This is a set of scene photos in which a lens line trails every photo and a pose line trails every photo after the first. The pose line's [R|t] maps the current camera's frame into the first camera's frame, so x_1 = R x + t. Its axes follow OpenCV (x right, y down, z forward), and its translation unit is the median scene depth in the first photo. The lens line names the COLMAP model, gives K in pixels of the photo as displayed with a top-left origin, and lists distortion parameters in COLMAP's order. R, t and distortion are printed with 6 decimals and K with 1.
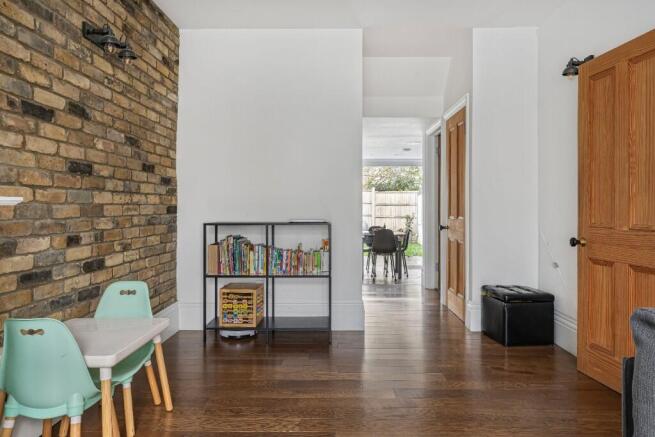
lens RADIAL K [[471.8, 0, 346.4], [0, 471.8, 204.9], [0, 0, 1]] dist [-0.005993, -0.000697]
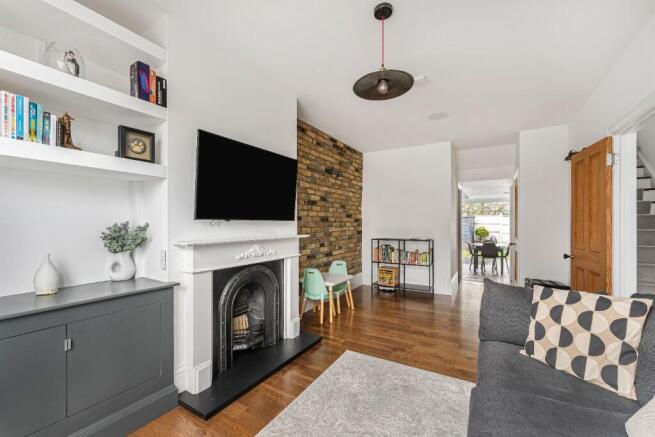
lens RADIAL K [[275.0, 0, 322.6], [0, 275.0, 221.9], [0, 0, 1]] dist [0.013279, -0.000462]
pose [[0.860581, -0.004052, -0.509298, 0.186910], [0.000693, 0.999977, -0.006785, -0.036285], [0.509314, 0.005487, 0.860563, -0.299106]]
